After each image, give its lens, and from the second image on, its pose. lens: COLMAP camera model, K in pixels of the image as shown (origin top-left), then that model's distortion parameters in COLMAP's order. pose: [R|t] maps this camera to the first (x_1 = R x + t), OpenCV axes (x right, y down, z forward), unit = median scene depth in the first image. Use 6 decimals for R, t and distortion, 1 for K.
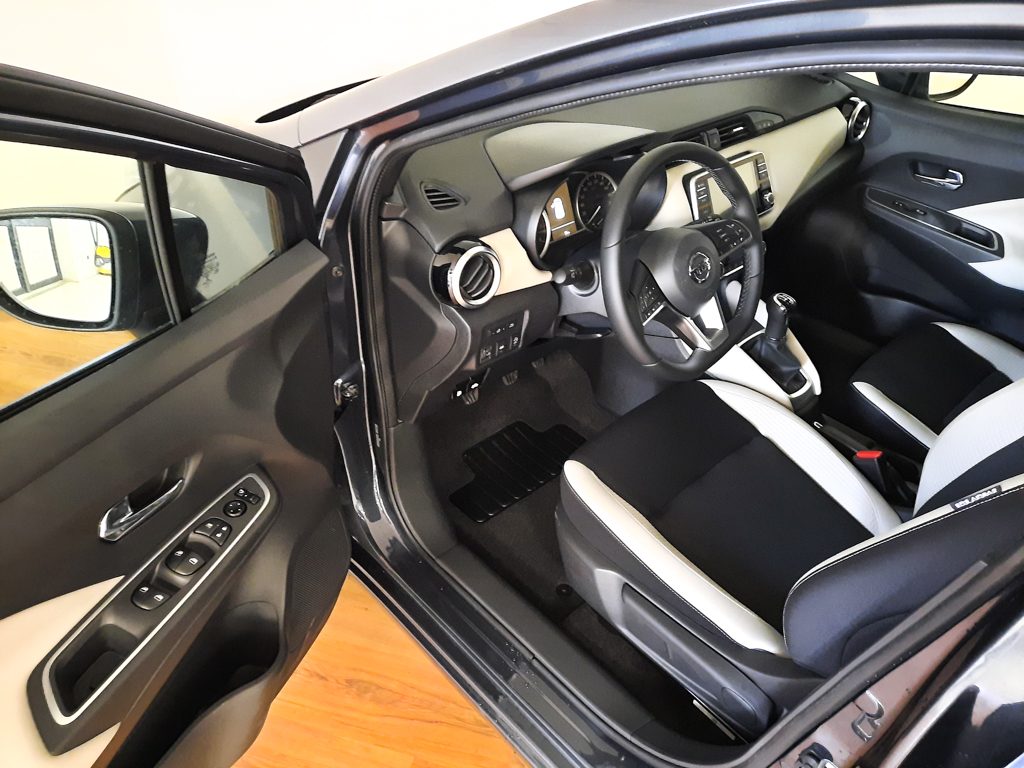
lens RADIAL K [[741.2, 0, 524.4], [0, 741.2, 380.5], [0, 0, 1]] dist [0.043006, -0.024248]
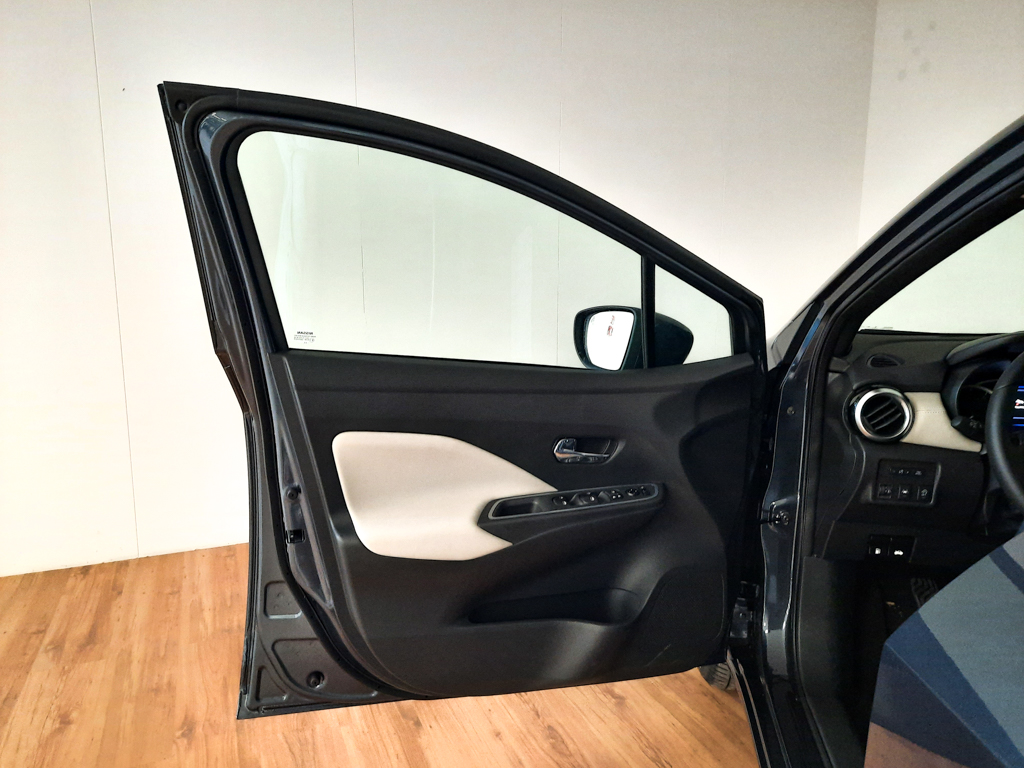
lens RADIAL K [[741.2, 0, 524.4], [0, 741.2, 380.5], [0, 0, 1]] dist [0.043006, -0.024248]
pose [[0.610181, 0.082123, -0.787994, 0.424060], [-0.452767, 0.852337, -0.261770, 0.314518], [0.650139, 0.516505, 0.557263, -0.055841]]
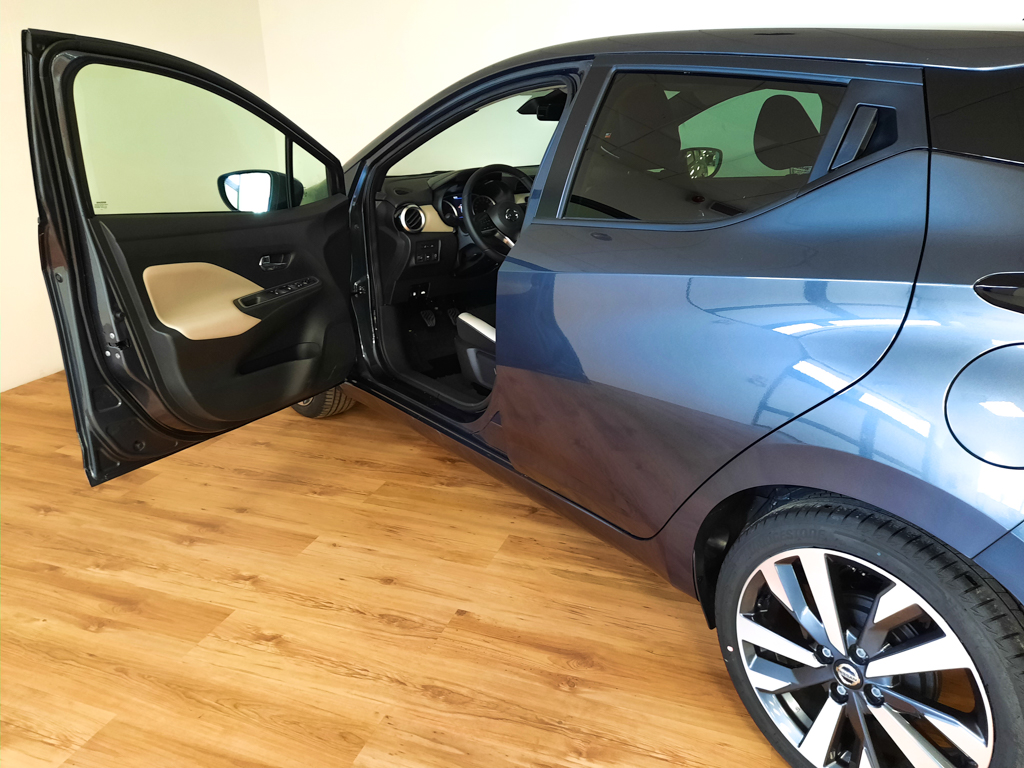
lens RADIAL K [[741.2, 0, 524.4], [0, 741.2, 380.5], [0, 0, 1]] dist [0.043006, -0.024248]
pose [[0.995236, -0.026810, -0.093732, 0.394779], [-0.001302, 0.957701, -0.287761, 0.824140], [0.097482, 0.286512, 0.953104, -0.845353]]
